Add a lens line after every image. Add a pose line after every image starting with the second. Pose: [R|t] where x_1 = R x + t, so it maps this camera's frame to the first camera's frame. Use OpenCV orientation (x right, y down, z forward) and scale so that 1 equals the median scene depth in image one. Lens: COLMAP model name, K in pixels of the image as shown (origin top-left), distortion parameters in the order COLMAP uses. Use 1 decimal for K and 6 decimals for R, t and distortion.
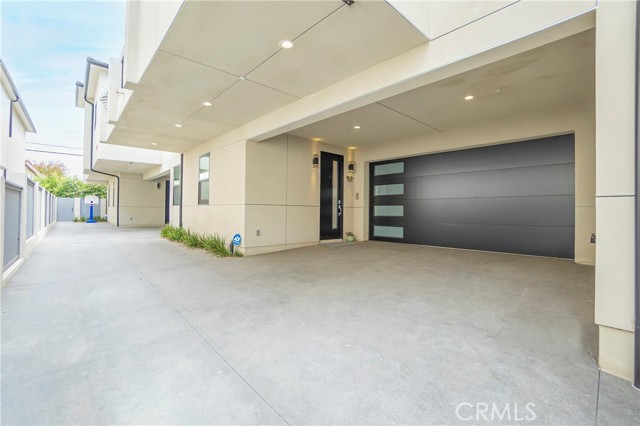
lens RADIAL K [[282.8, 0, 315.9], [0, 282.8, 207.8], [0, 0, 1]] dist [-0.064735, 0.023245]
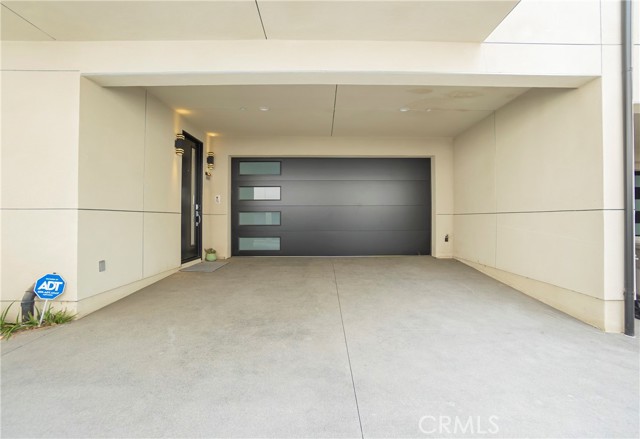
lens RADIAL K [[290.8, 0, 321.0], [0, 290.8, 211.0], [0, 0, 1]] dist [-0.030096, 0.000905]
pose [[0.659059, 0.008459, 0.752043, -0.278991], [-0.001141, 0.999947, -0.010247, -0.003812], [-0.752090, 0.005895, 0.659034, 0.309972]]
